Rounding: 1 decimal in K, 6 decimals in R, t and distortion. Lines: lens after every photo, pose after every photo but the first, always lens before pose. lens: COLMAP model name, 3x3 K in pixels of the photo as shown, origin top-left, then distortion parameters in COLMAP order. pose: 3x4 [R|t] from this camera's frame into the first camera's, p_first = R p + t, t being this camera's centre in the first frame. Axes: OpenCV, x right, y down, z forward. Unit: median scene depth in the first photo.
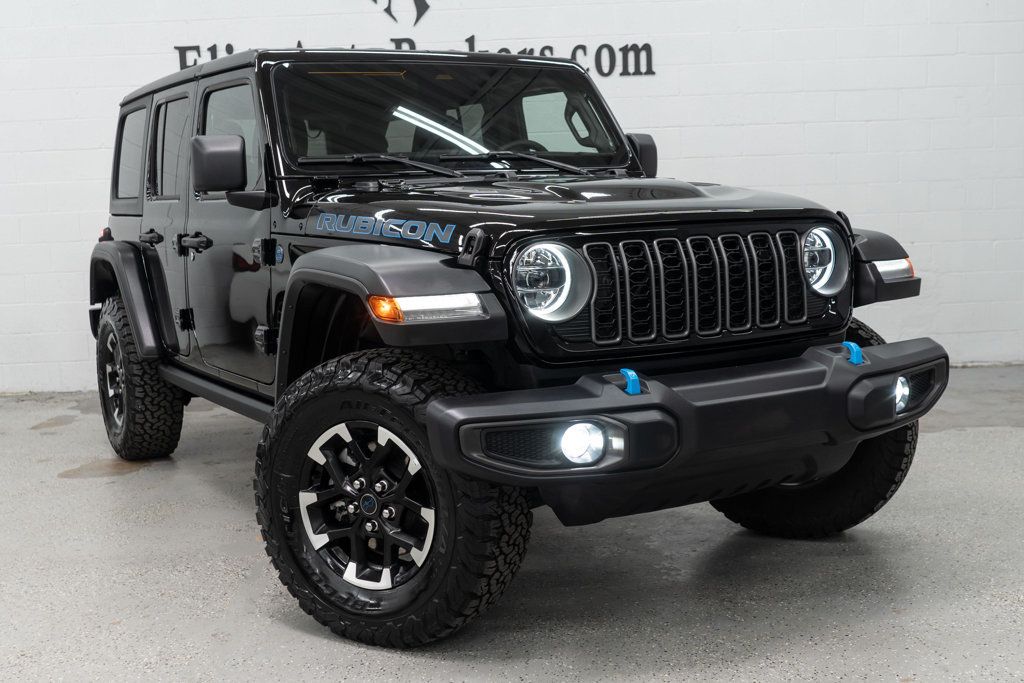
lens RADIAL K [[1212.5, 0, 512.0], [0, 1212.5, 341.5], [0, 0, 1]] dist [-0.018623, -0.023081]
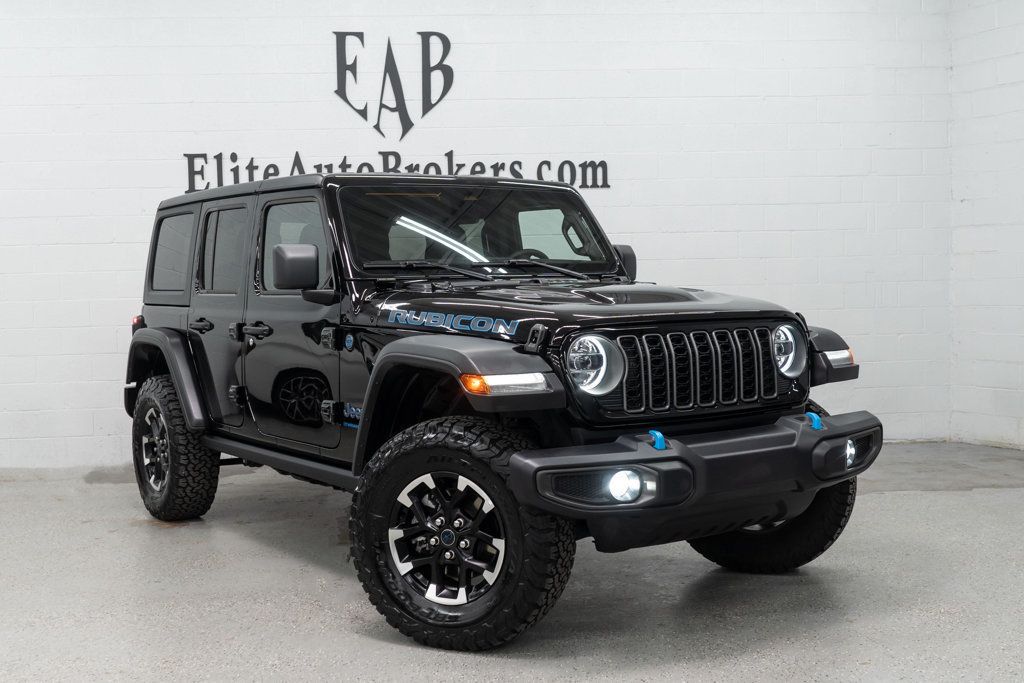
lens RADIAL K [[1212.5, 0, 512.0], [0, 1212.5, 341.5], [0, 0, 1]] dist [-0.018623, -0.023081]
pose [[0.996539, 0.009839, 0.082541, -0.139177], [-0.003867, 0.997382, -0.072203, 0.017643], [-0.083036, 0.071634, 0.993969, -0.256212]]
